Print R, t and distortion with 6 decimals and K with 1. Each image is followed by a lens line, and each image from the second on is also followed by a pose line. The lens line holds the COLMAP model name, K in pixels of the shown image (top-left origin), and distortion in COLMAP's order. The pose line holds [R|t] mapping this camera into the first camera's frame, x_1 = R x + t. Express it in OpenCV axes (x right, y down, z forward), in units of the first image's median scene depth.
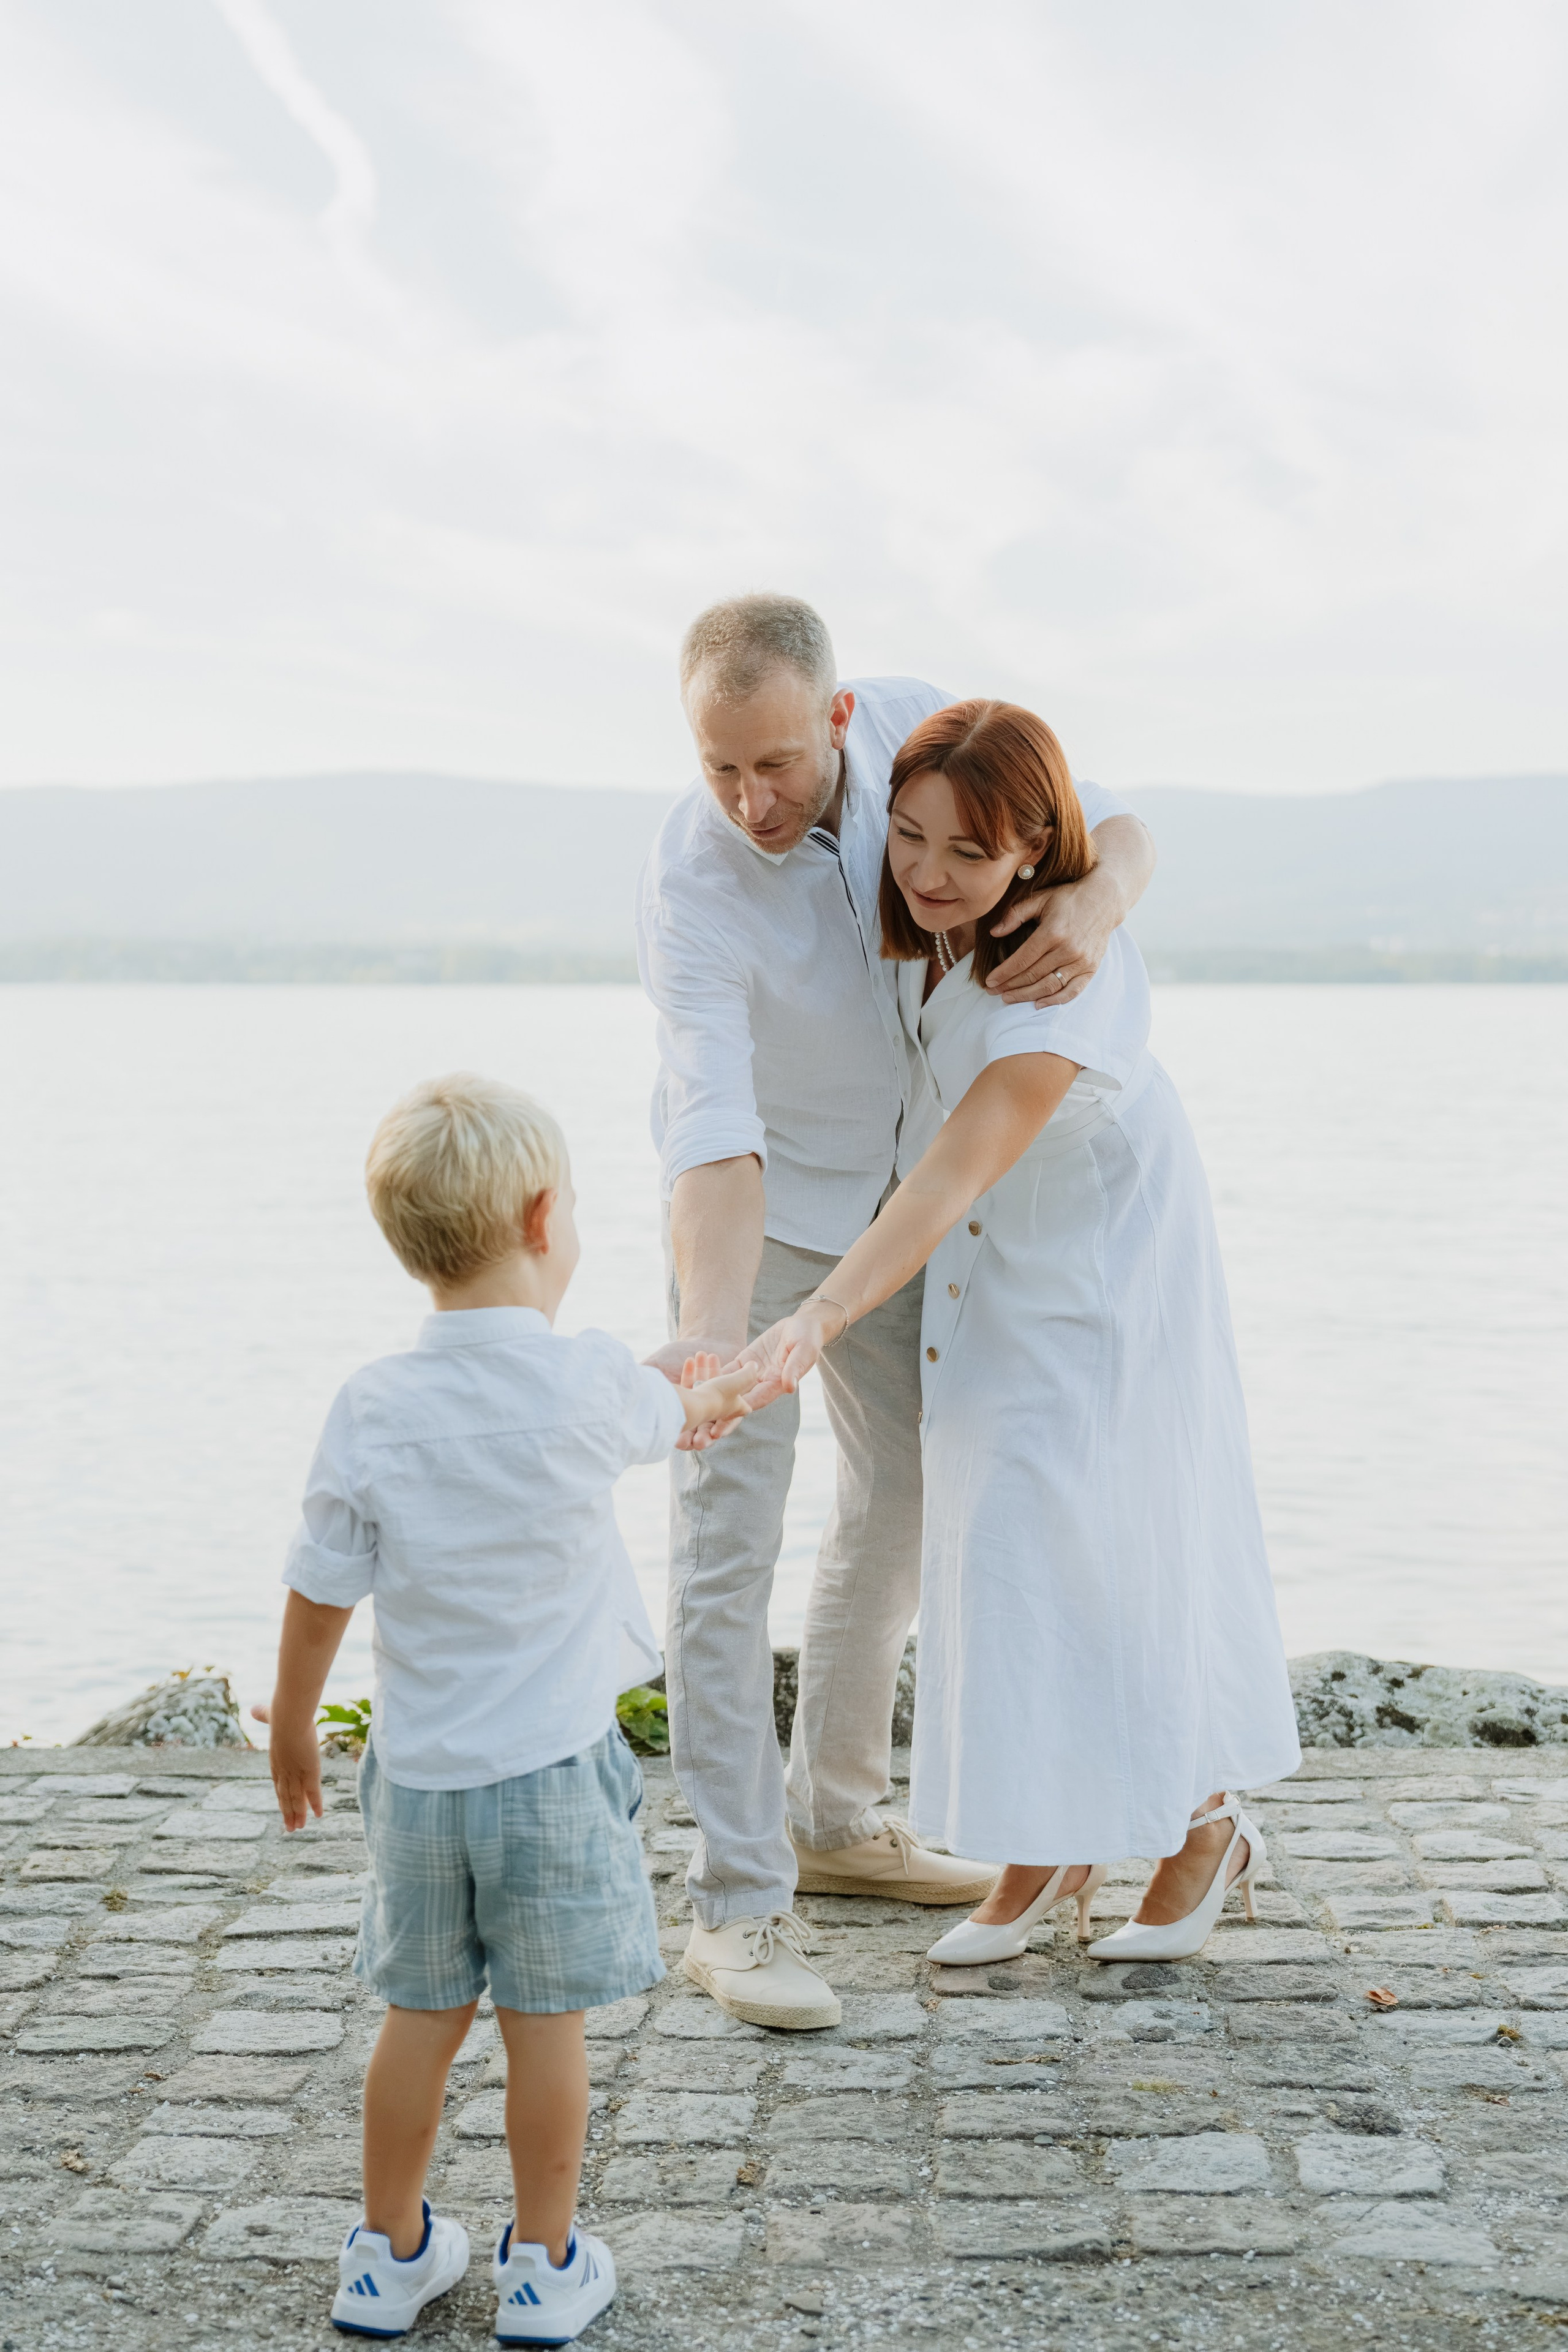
lens RADIAL K [[3570.1, 0, 789.4], [0, 3570.1, 1175.1], [0, 0, 1]] dist [0.003587, 0.000000]
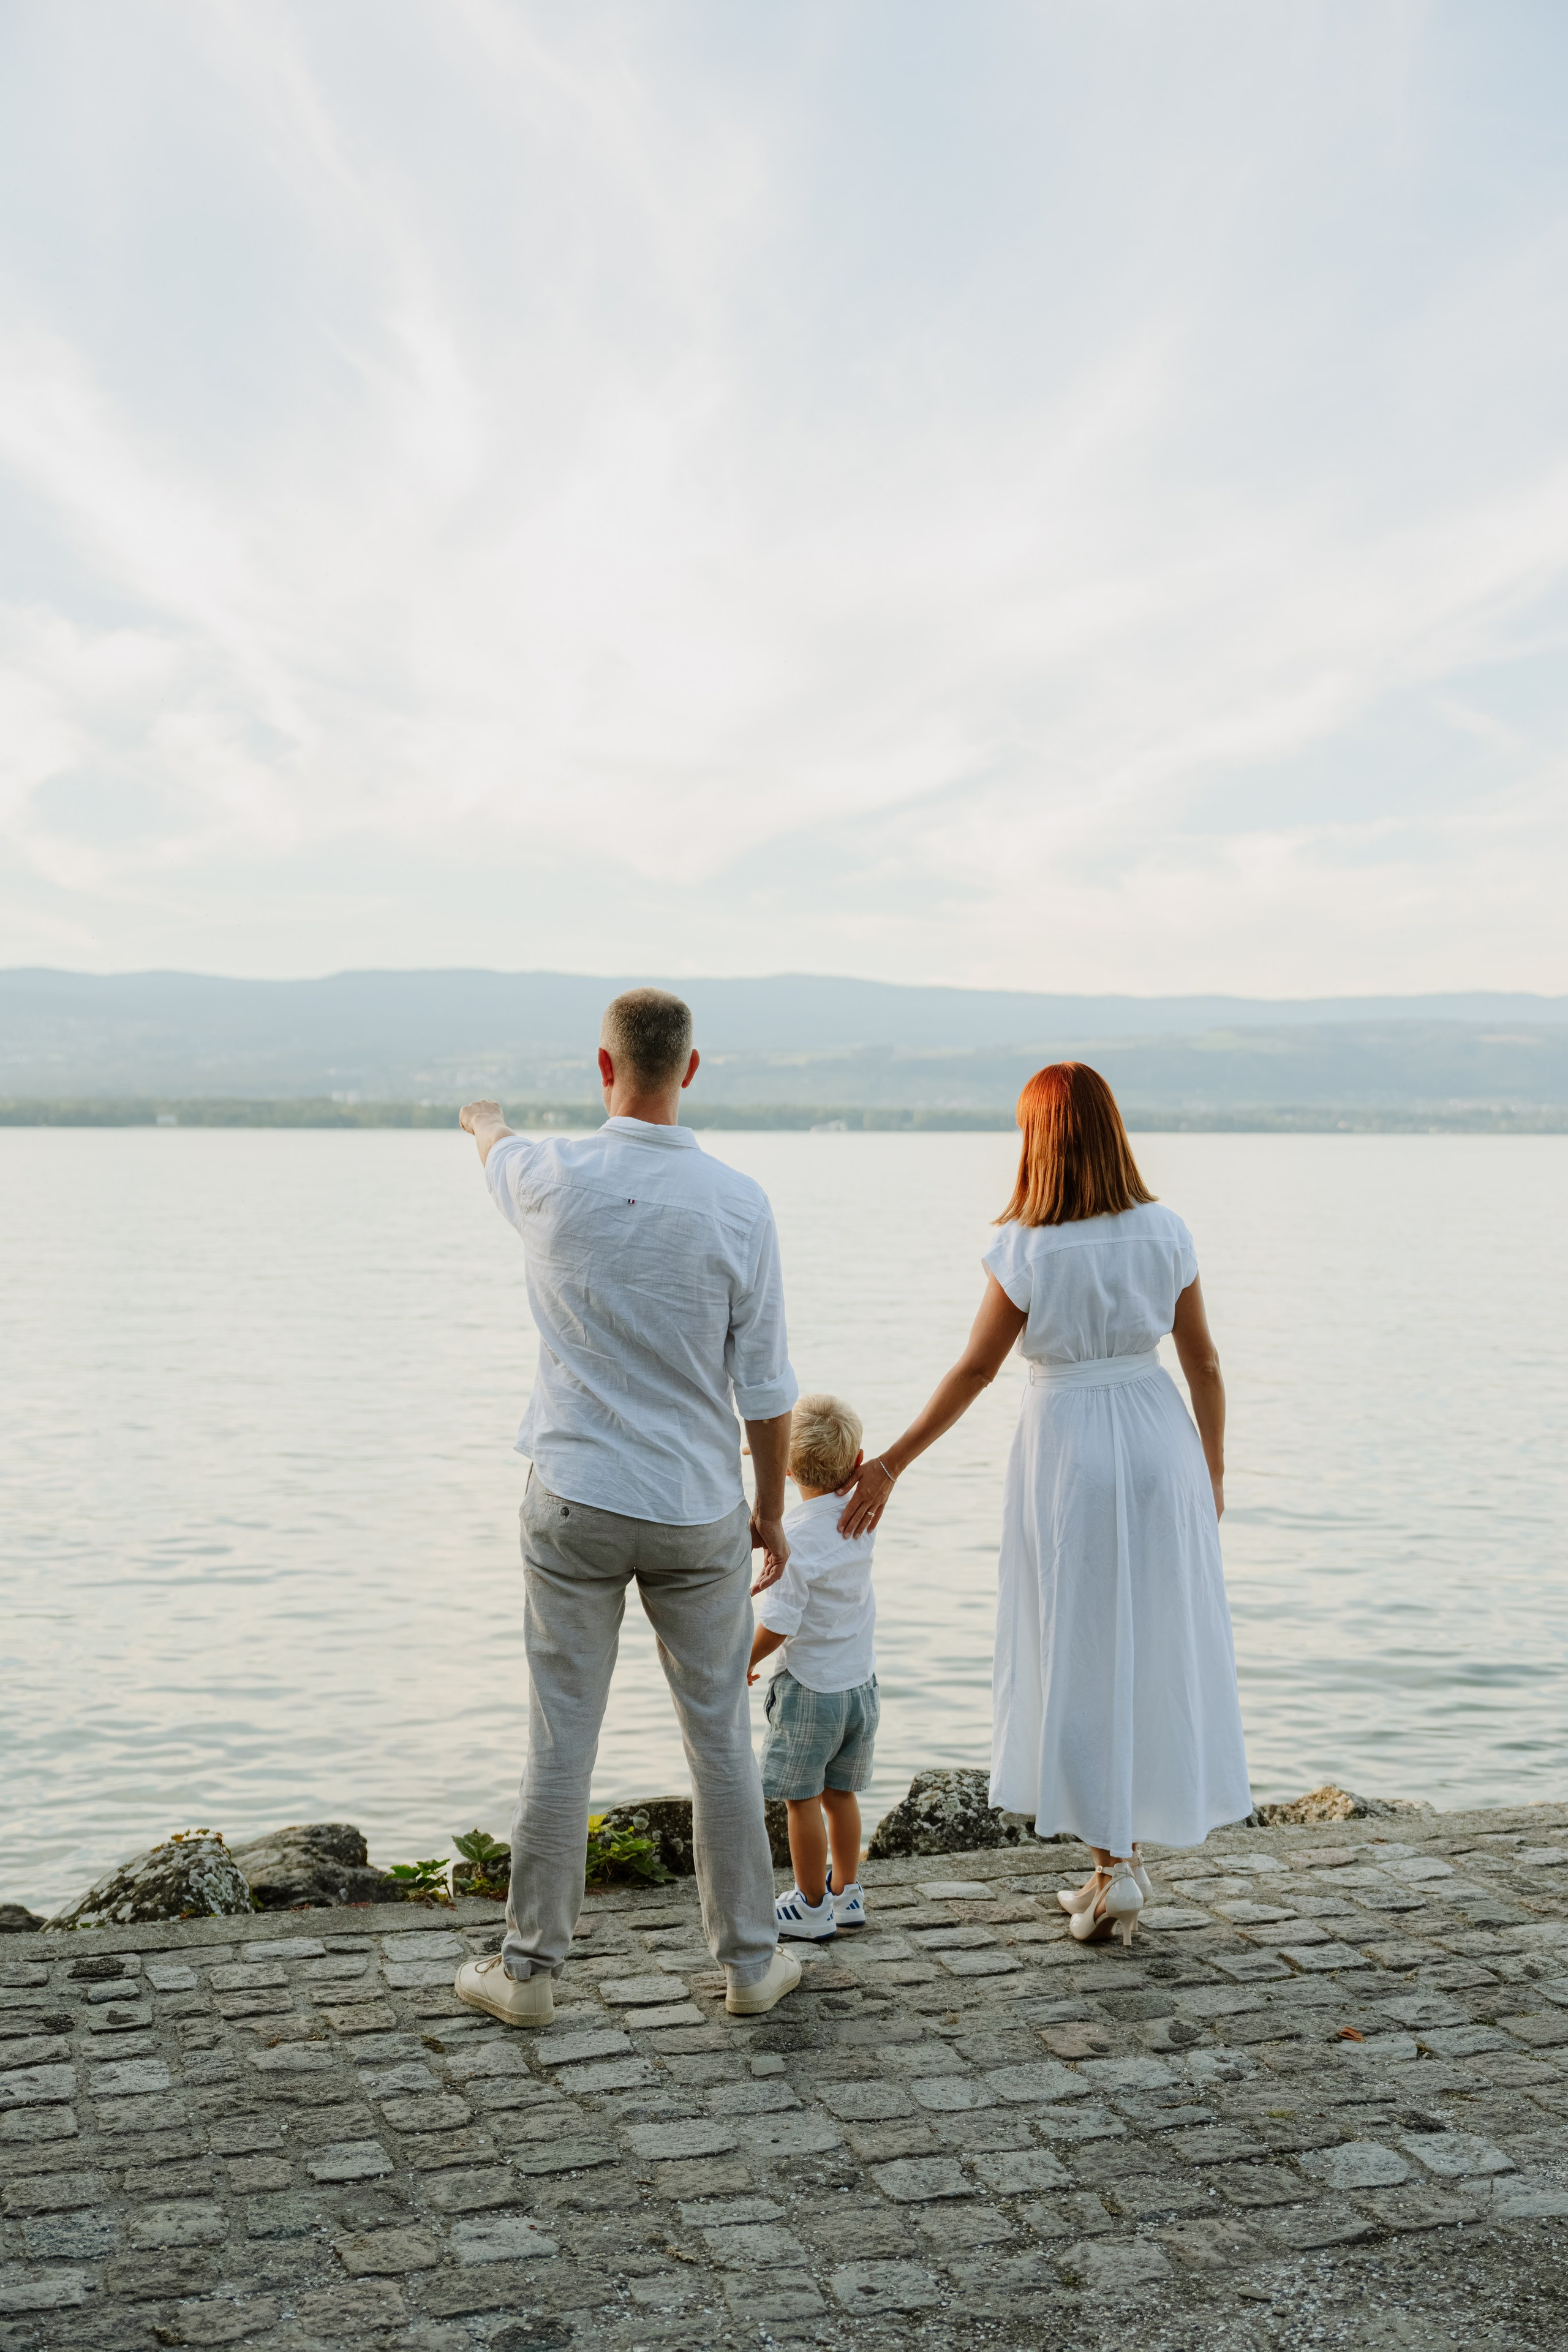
lens RADIAL K [[2717.1, 0, 779.8], [0, 2717.1, 1168.9], [0, 0, 1]] dist [0.008204, 0.000000]
pose [[0.946379, -0.003977, 0.323033, -0.494345], [0.015860, 0.999290, -0.034163, -0.126476], [-0.322668, 0.037454, 0.945771, -0.089224]]
